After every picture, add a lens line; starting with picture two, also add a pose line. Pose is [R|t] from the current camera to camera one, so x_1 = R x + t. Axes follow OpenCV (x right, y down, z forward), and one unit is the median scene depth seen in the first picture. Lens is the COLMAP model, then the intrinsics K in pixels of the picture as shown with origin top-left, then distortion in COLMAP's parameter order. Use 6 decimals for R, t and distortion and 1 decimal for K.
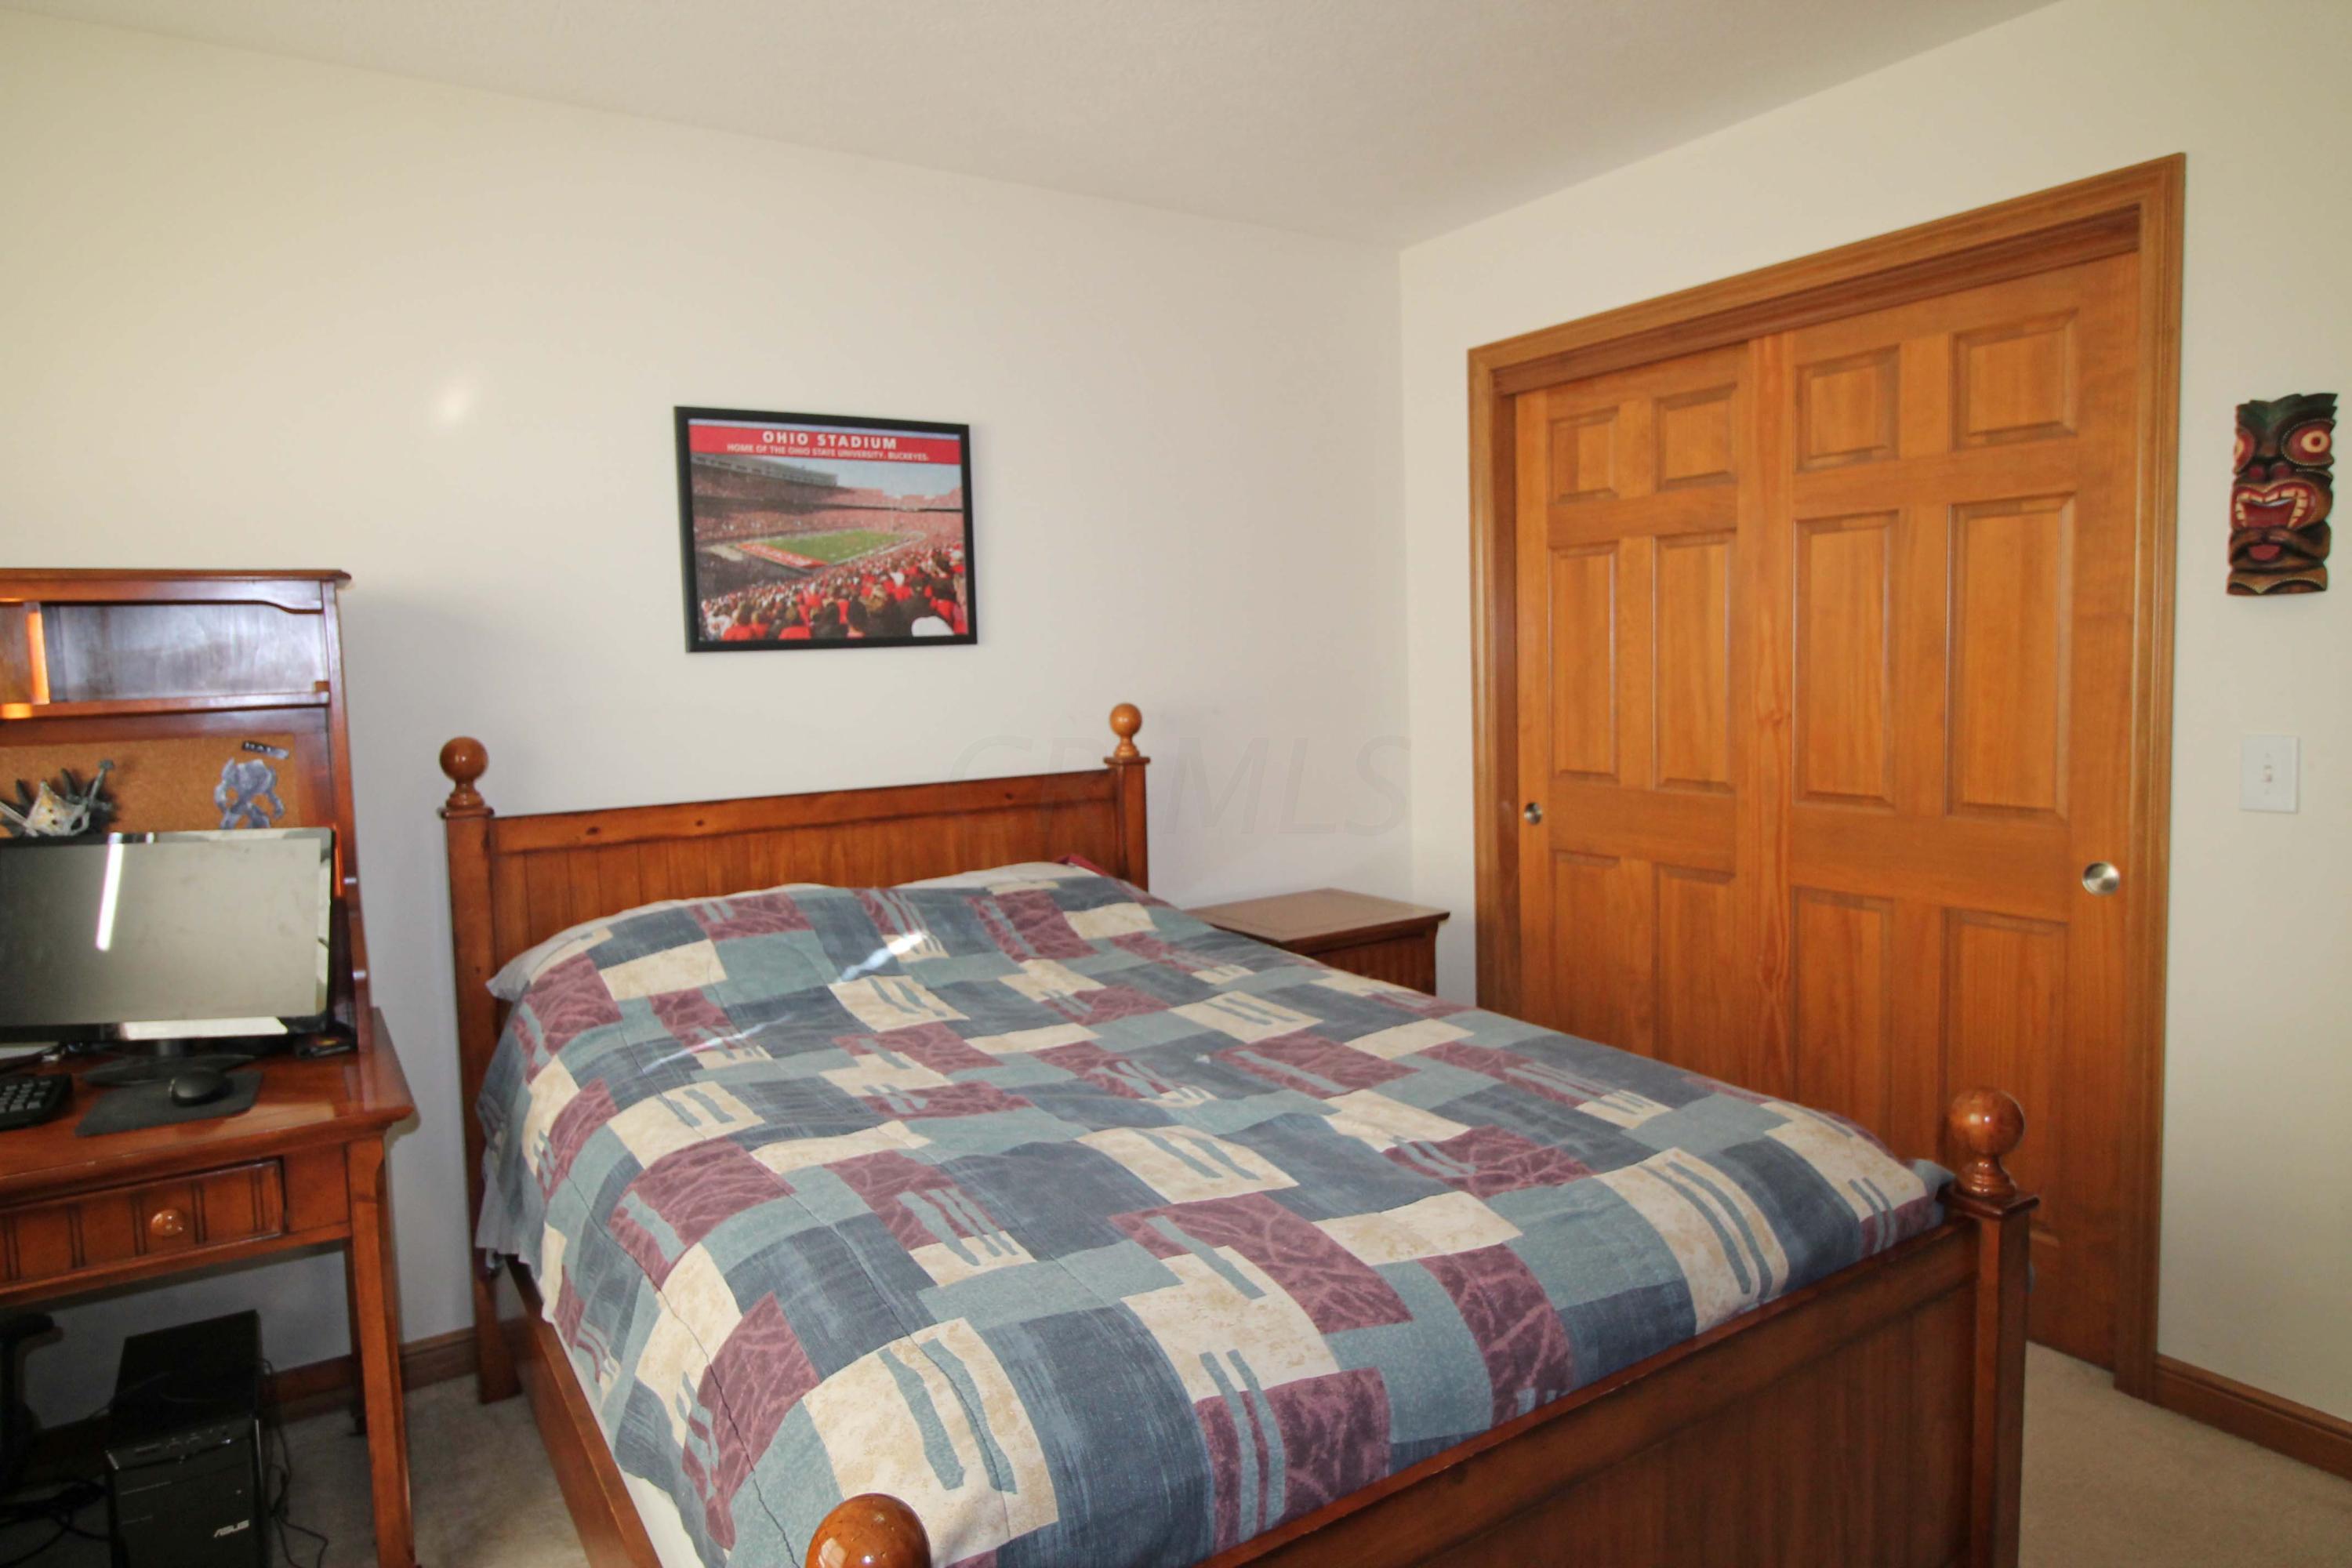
lens RADIAL K [[1396.8, 0, 1162.2], [0, 1396.8, 749.1], [0, 0, 1]] dist [0.004240, -0.012130]
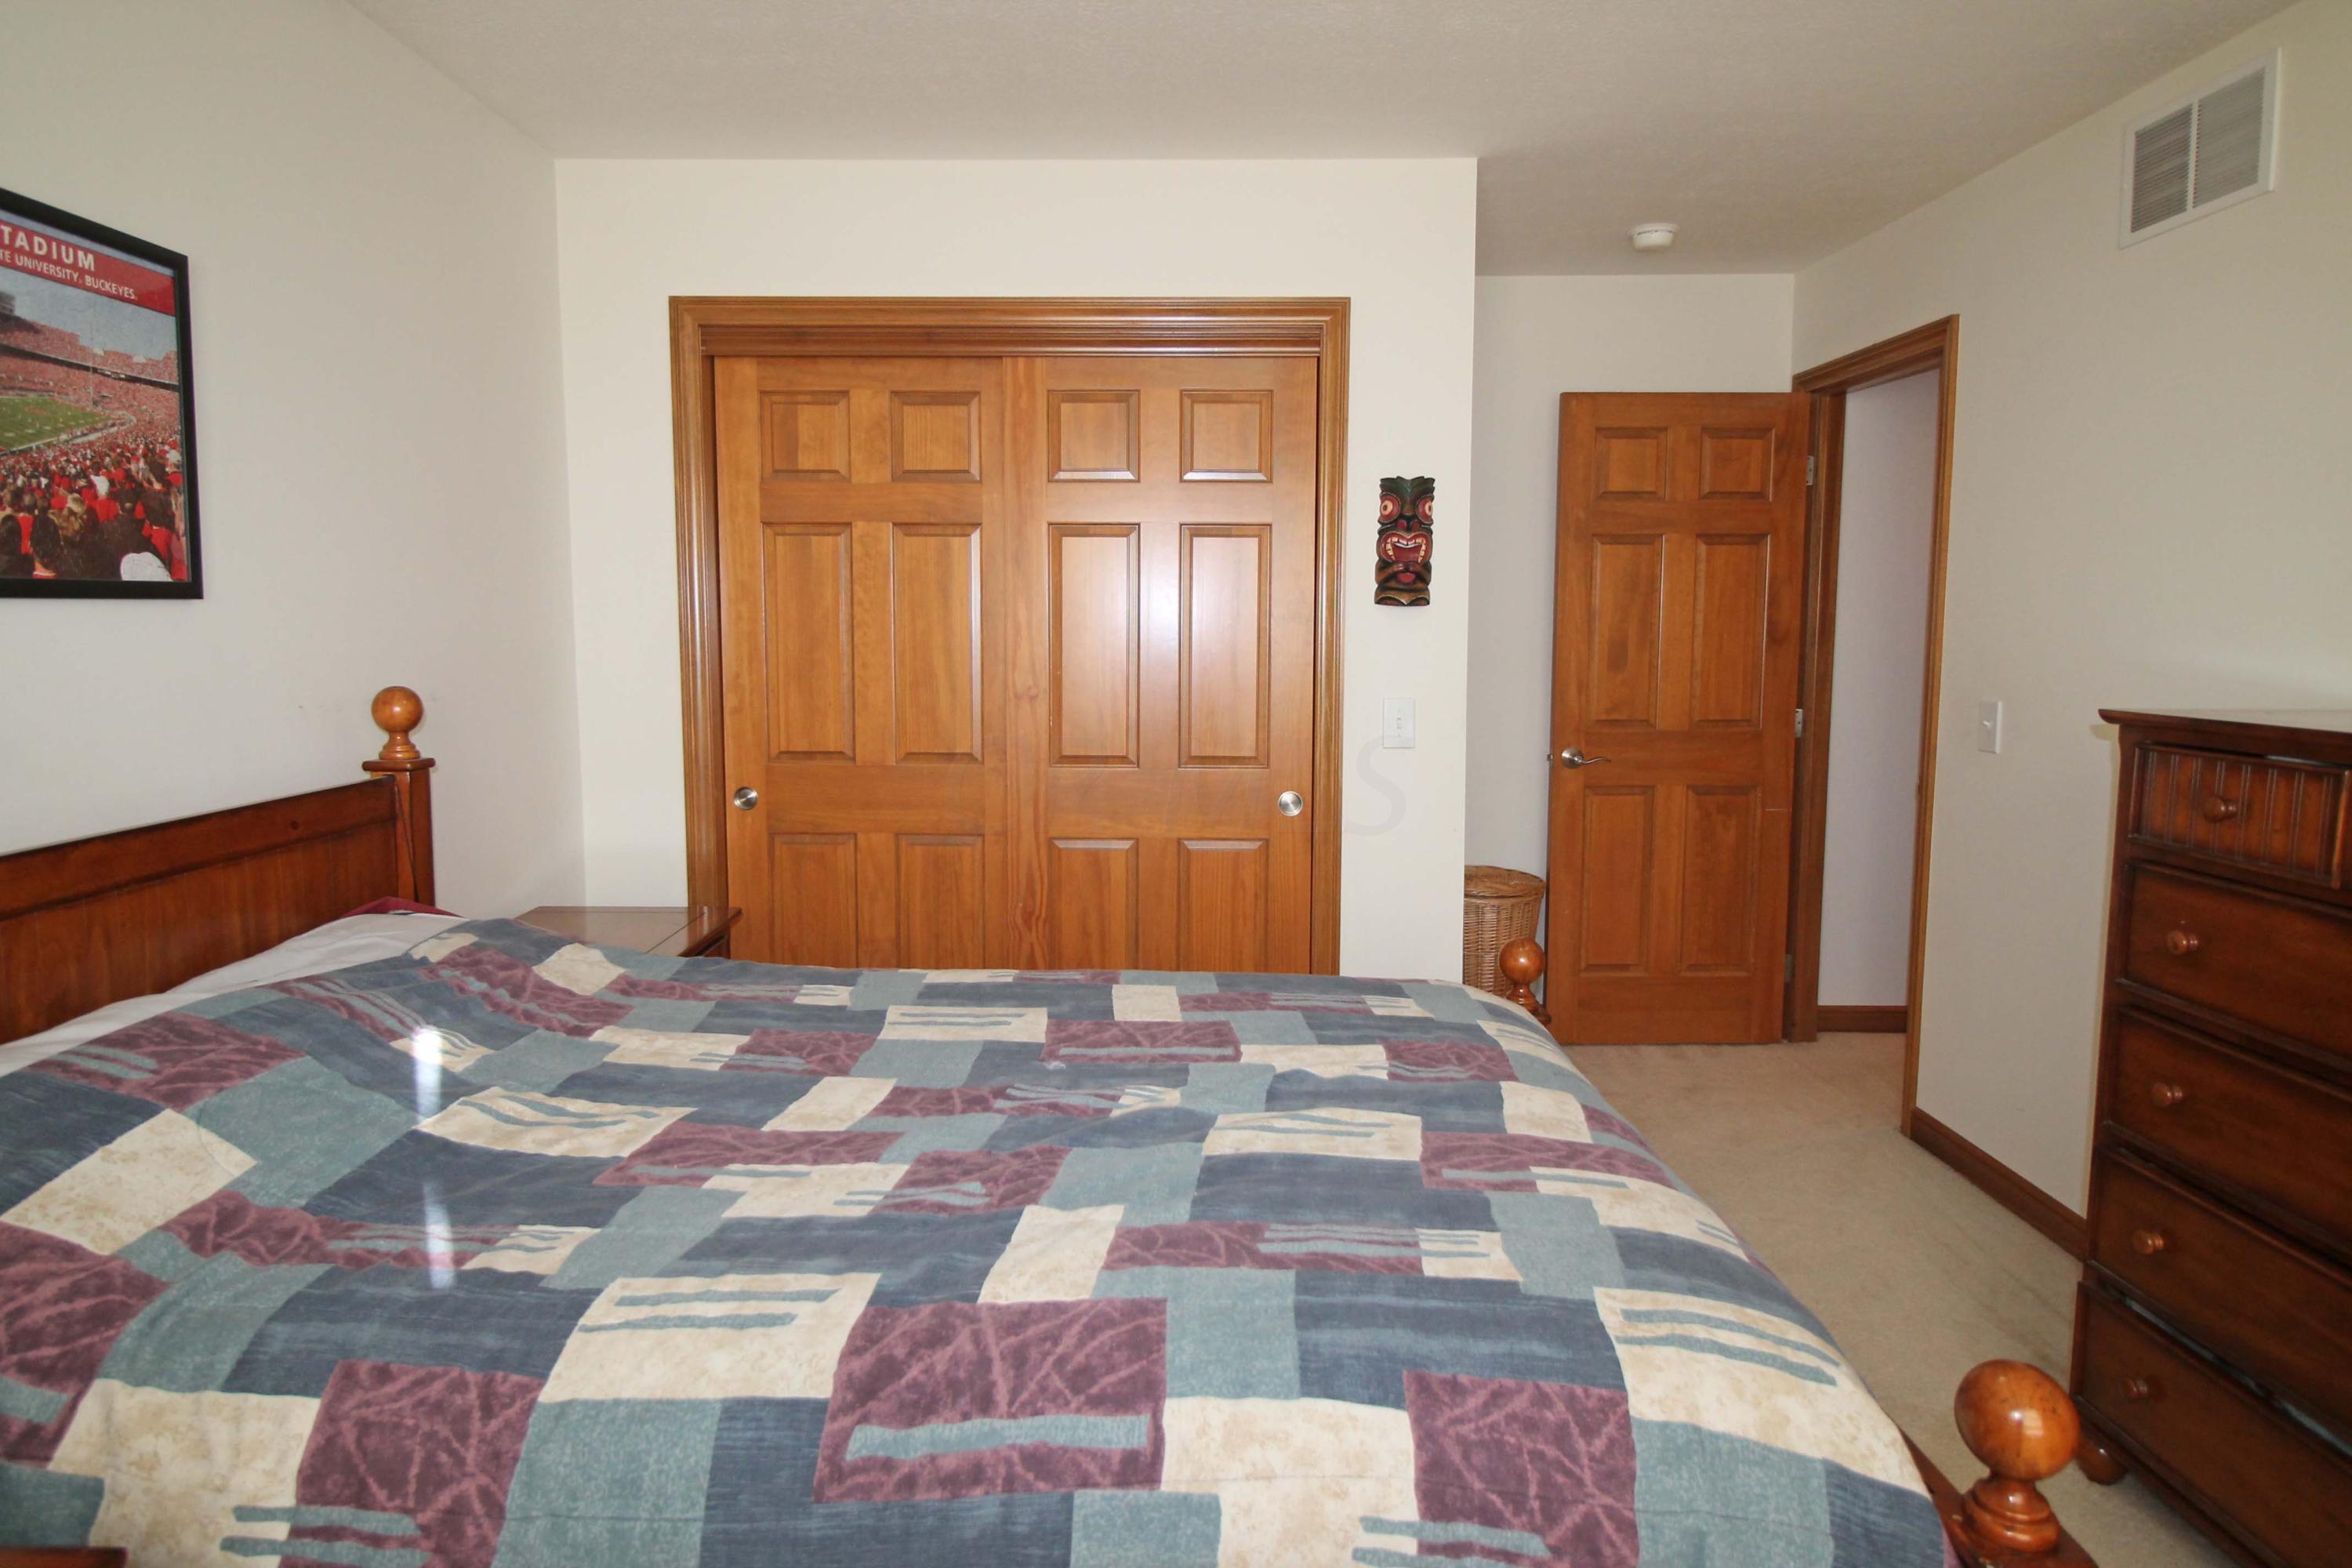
lens RADIAL K [[1385.4, 0, 1169.7], [0, 1385.4, 750.2], [0, 0, 1]] dist [0.001457, -0.012583]
pose [[0.542497, -0.048060, 0.838682, -0.462224], [0.036733, 0.998764, 0.033473, -0.009864], [-0.839254, 0.012649, 0.543592, 0.291159]]
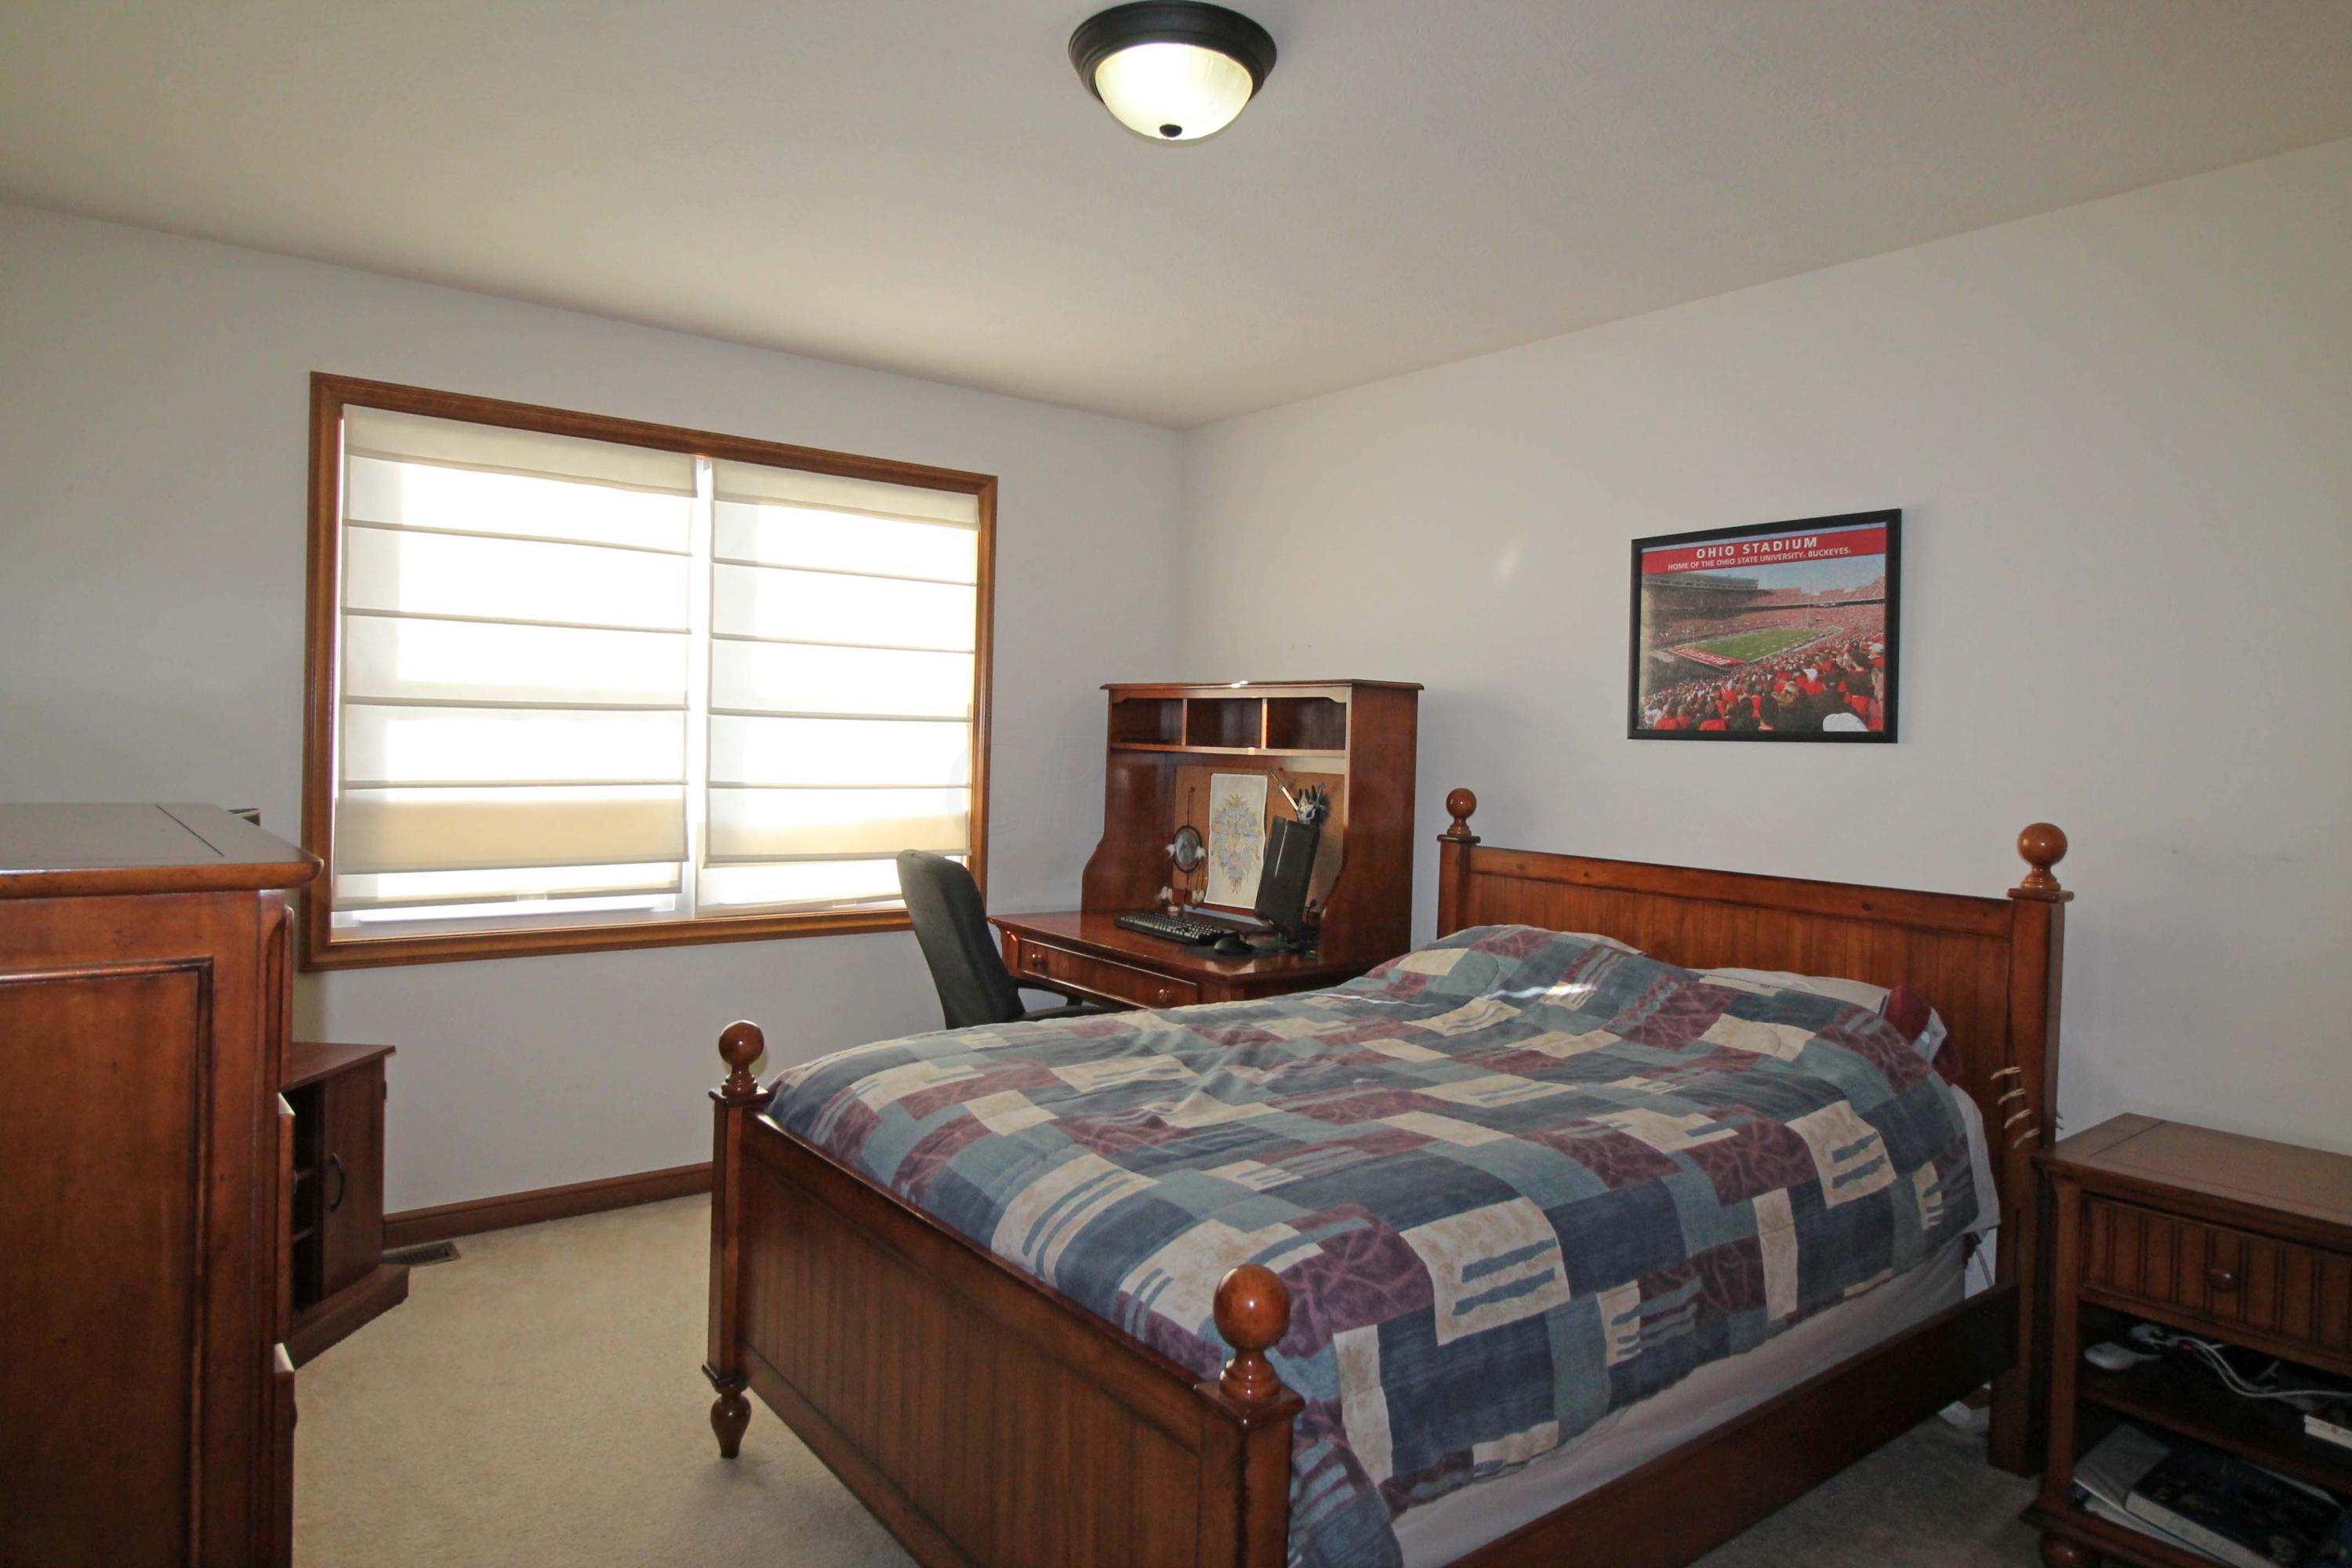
lens RADIAL K [[1396.8, 0, 1162.2], [0, 1396.8, 749.1], [0, 0, 1]] dist [0.004240, -0.012130]
pose [[0.077366, 0.040060, -0.996198, 0.808145], [-0.098645, 0.994597, 0.032334, -0.056584], [0.992111, 0.095768, 0.080900, 0.474690]]
